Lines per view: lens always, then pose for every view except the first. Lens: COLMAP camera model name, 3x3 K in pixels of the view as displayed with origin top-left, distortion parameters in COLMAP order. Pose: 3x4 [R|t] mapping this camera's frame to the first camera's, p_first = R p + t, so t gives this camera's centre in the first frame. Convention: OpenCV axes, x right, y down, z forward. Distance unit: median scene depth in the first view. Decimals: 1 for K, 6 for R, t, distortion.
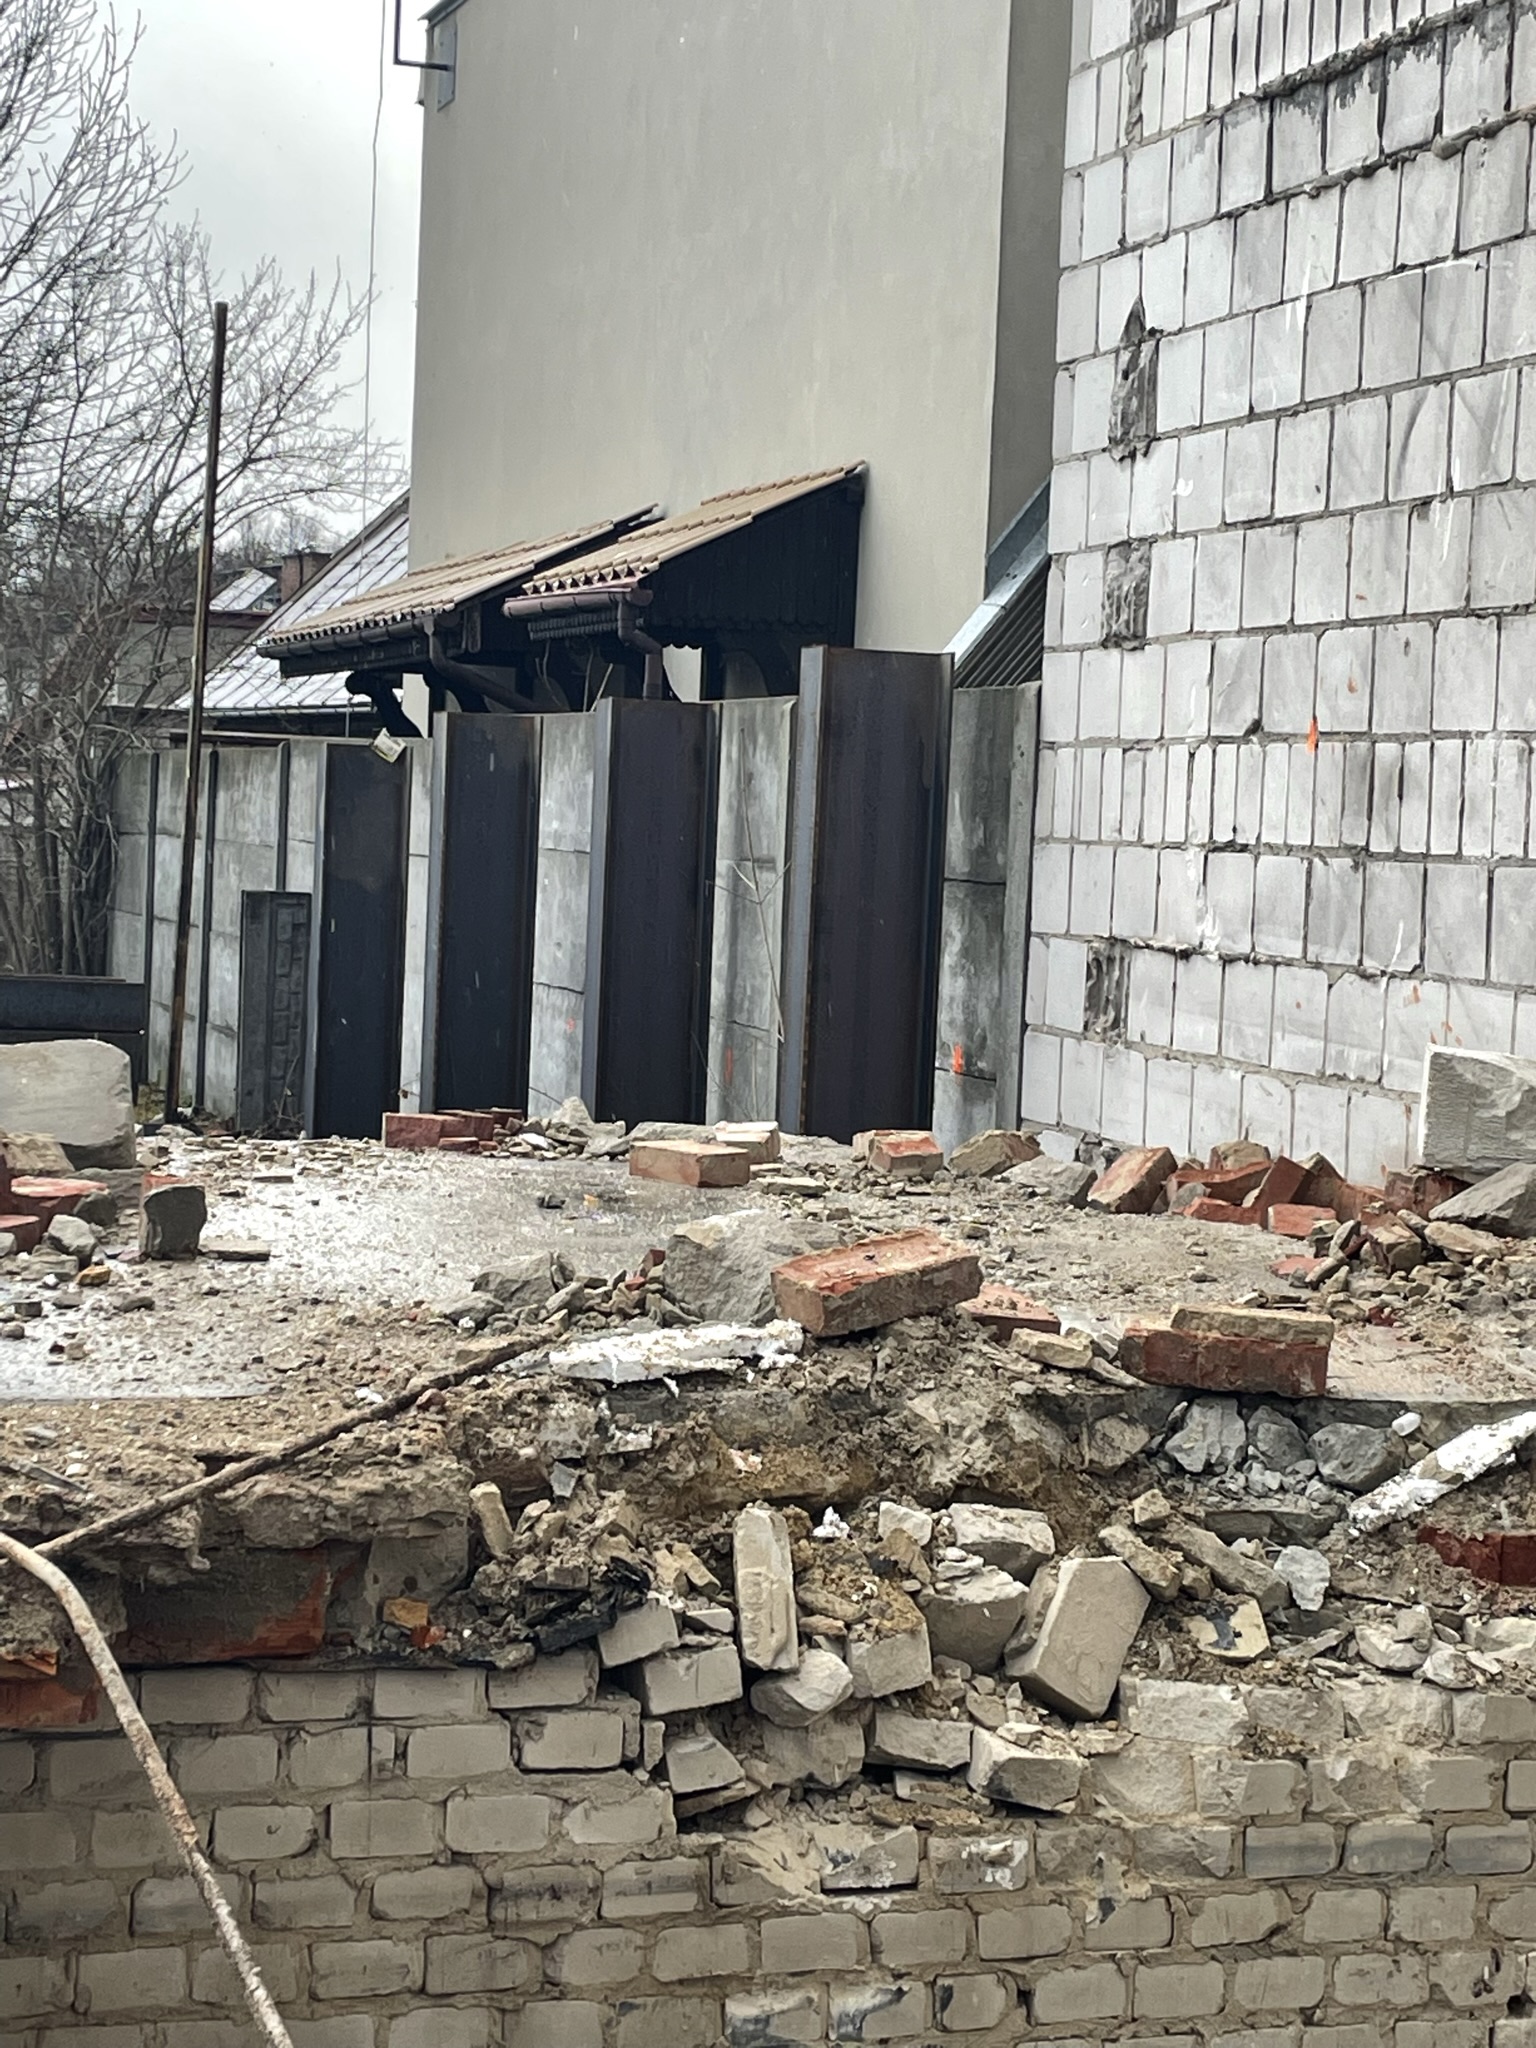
lens RADIAL K [[3865.0, 0, 768.5], [0, 3865.0, 1022.3], [0, 0, 1]] dist [0.161874, 0.000000]
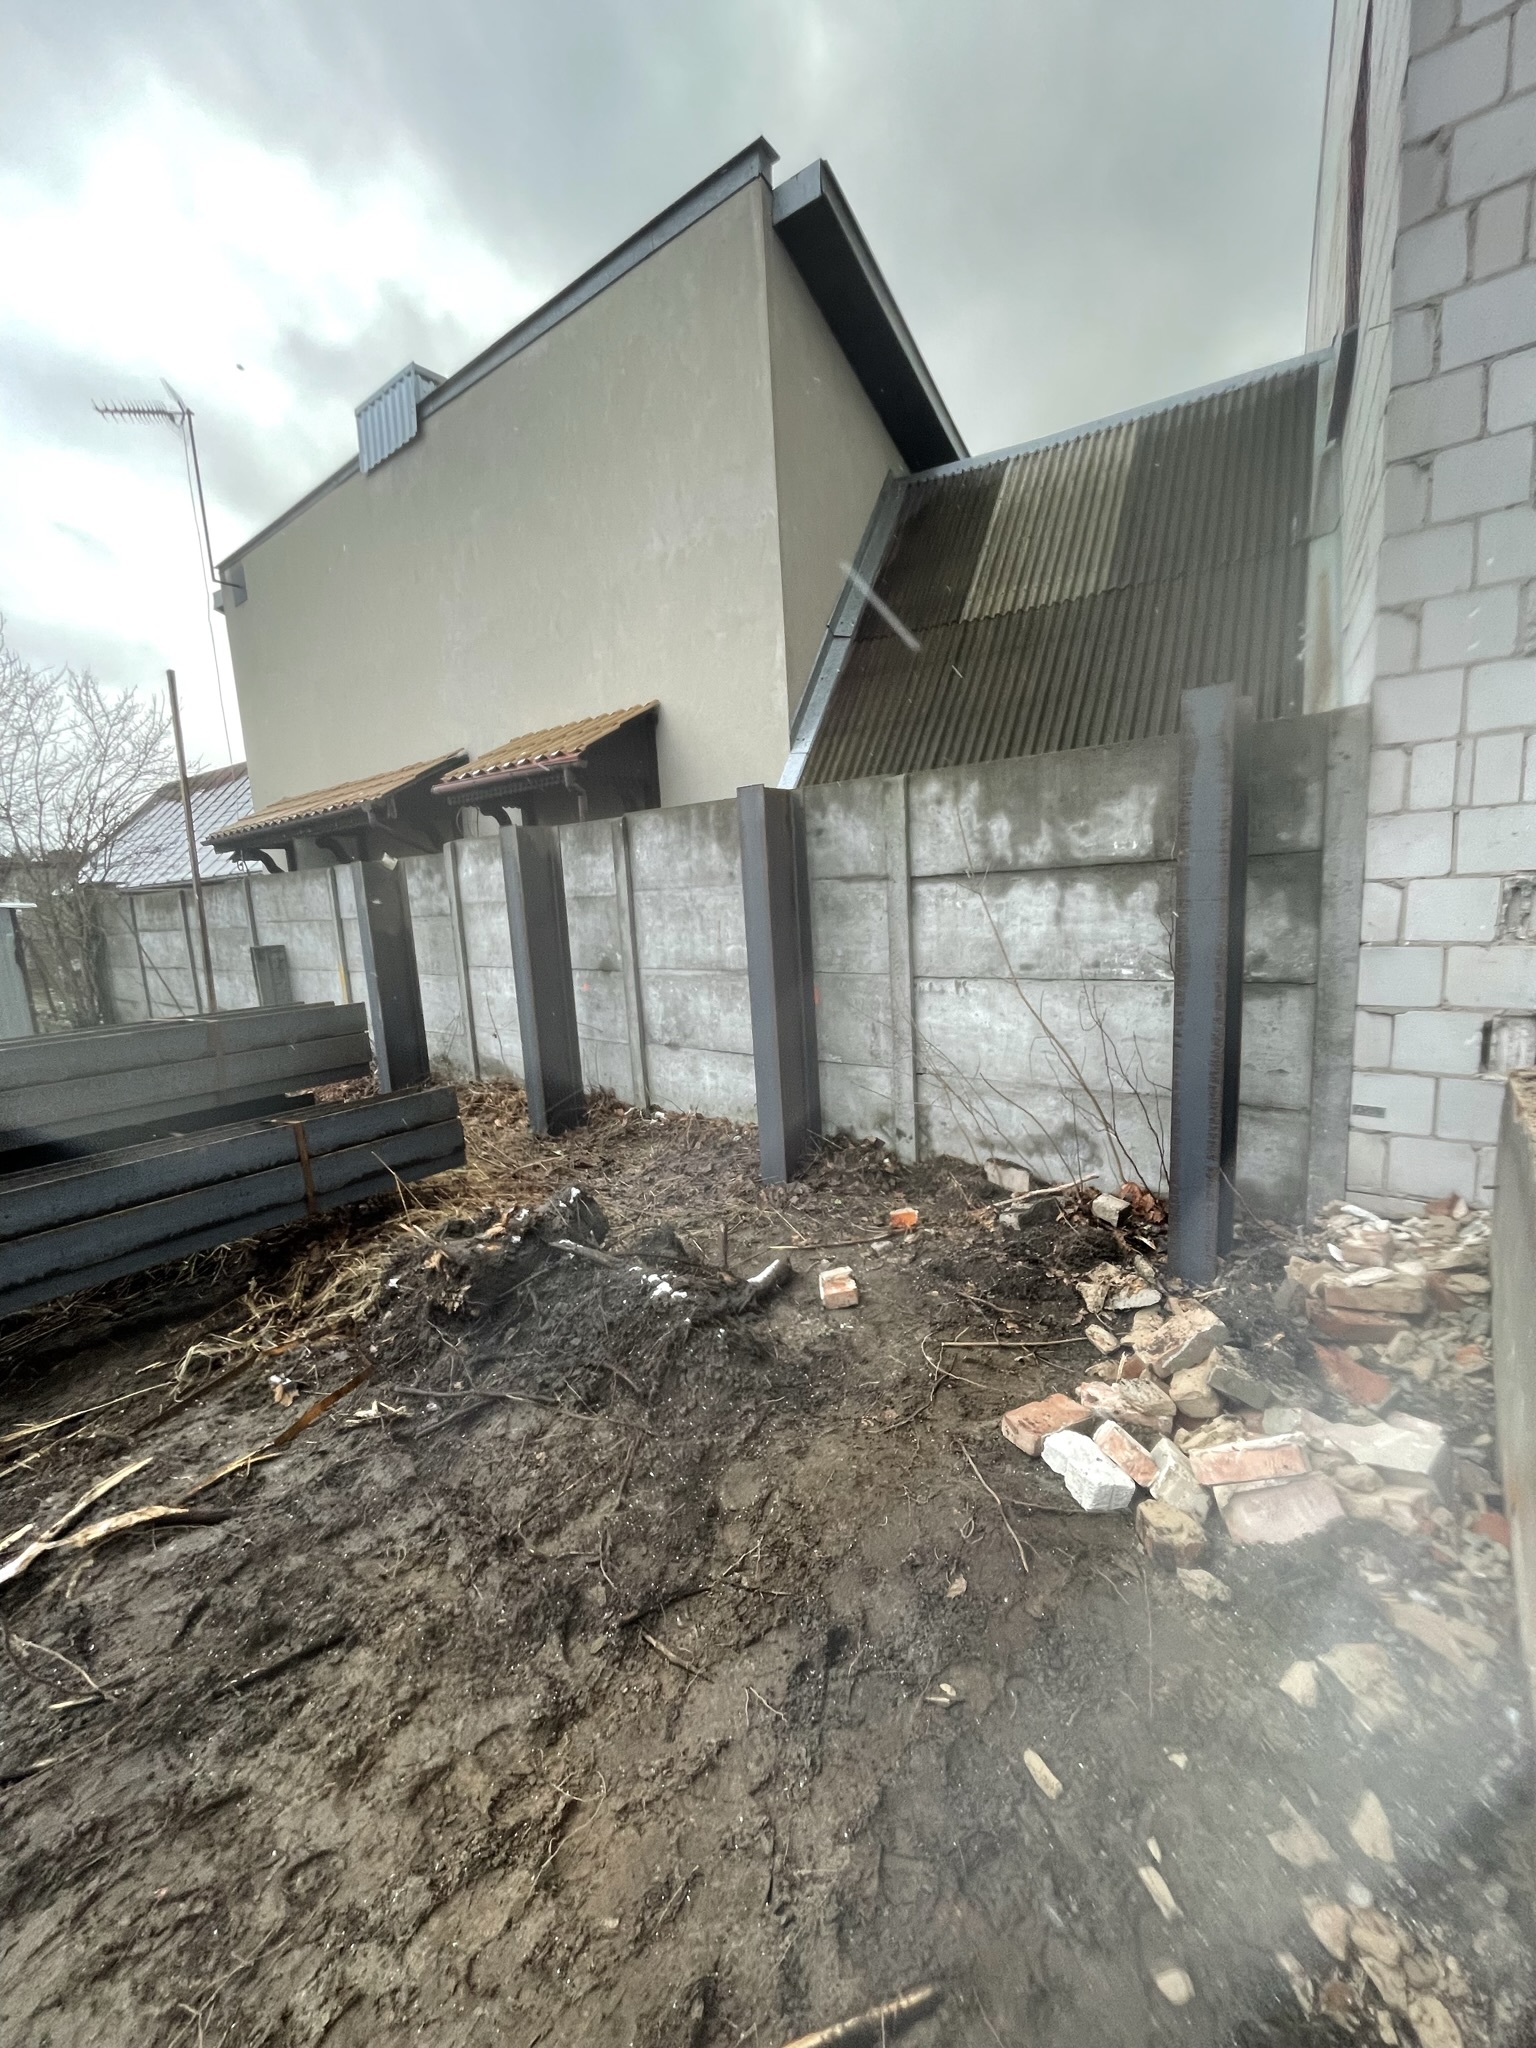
lens RADIAL K [[824.9, 0, 764.6], [0, 824.9, 1026.5], [0, 0, 1]] dist [-0.000362, -0.000024]
pose [[0.825697, -0.175206, 0.536215, -0.296524], [0.116482, 0.983014, 0.141829, -0.044825], [-0.551956, -0.054648, 0.832080, 0.905105]]
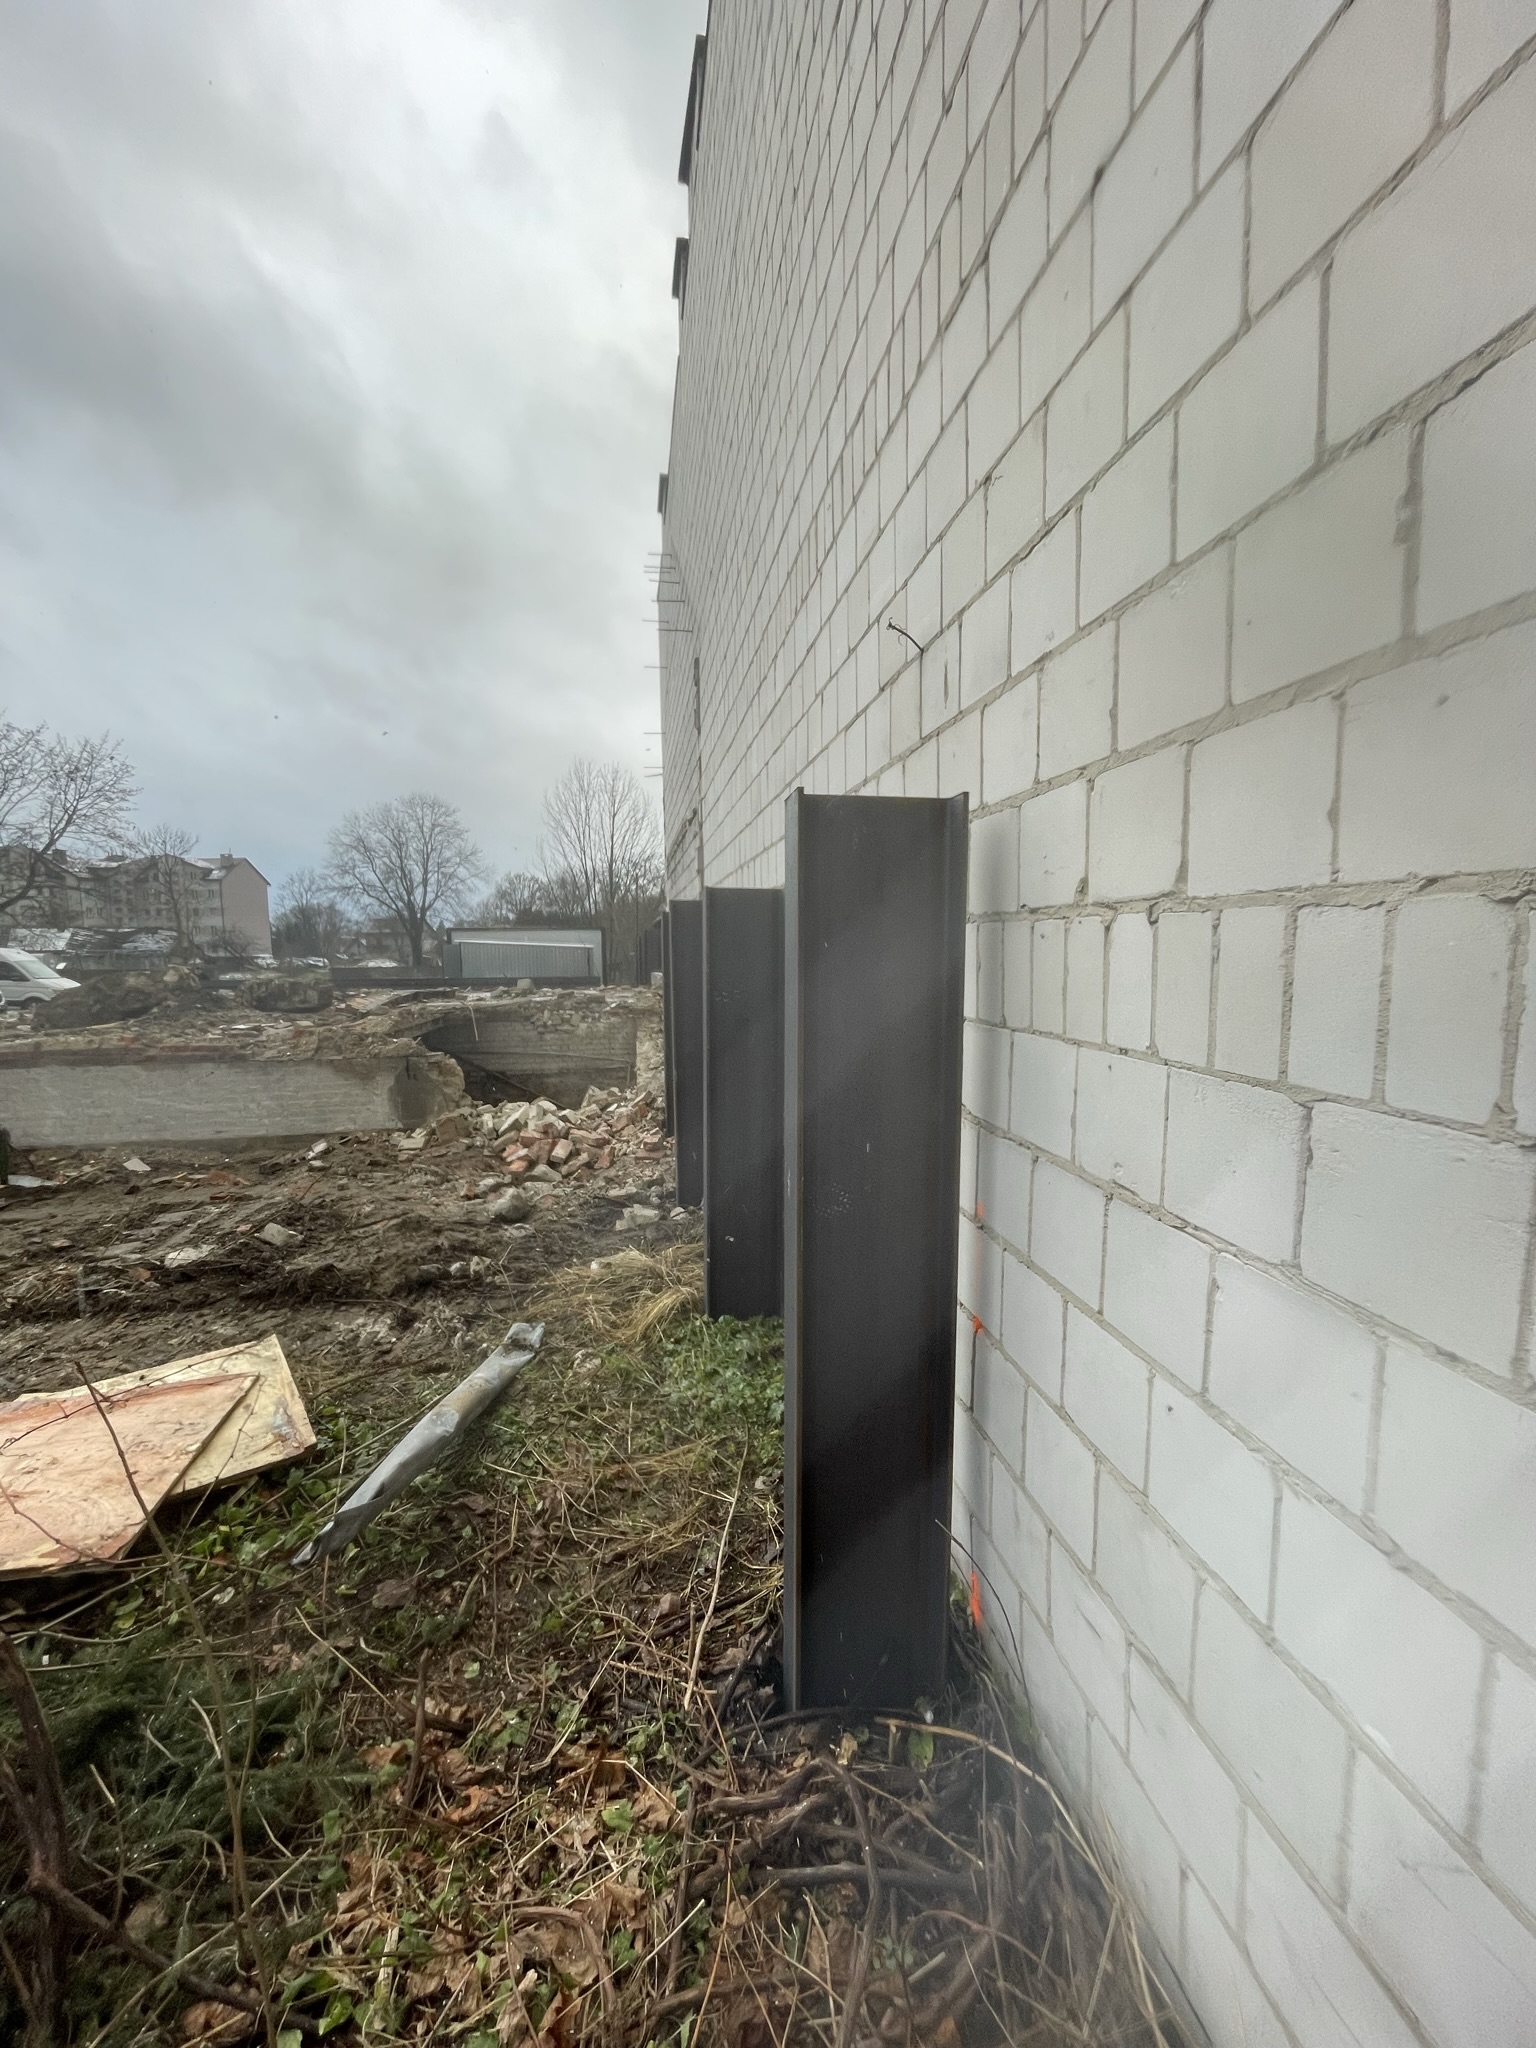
lens RADIAL K [[827.1, 0, 773.4], [0, 827.1, 1022.8], [0, 0, 1]] dist [-0.000565, 0.000005]
pose [[0.989187, -0.038373, -0.141551, 0.564347], [0.045231, 0.997937, 0.045557, 0.039118], [0.139510, -0.051467, 0.988882, -0.796389]]
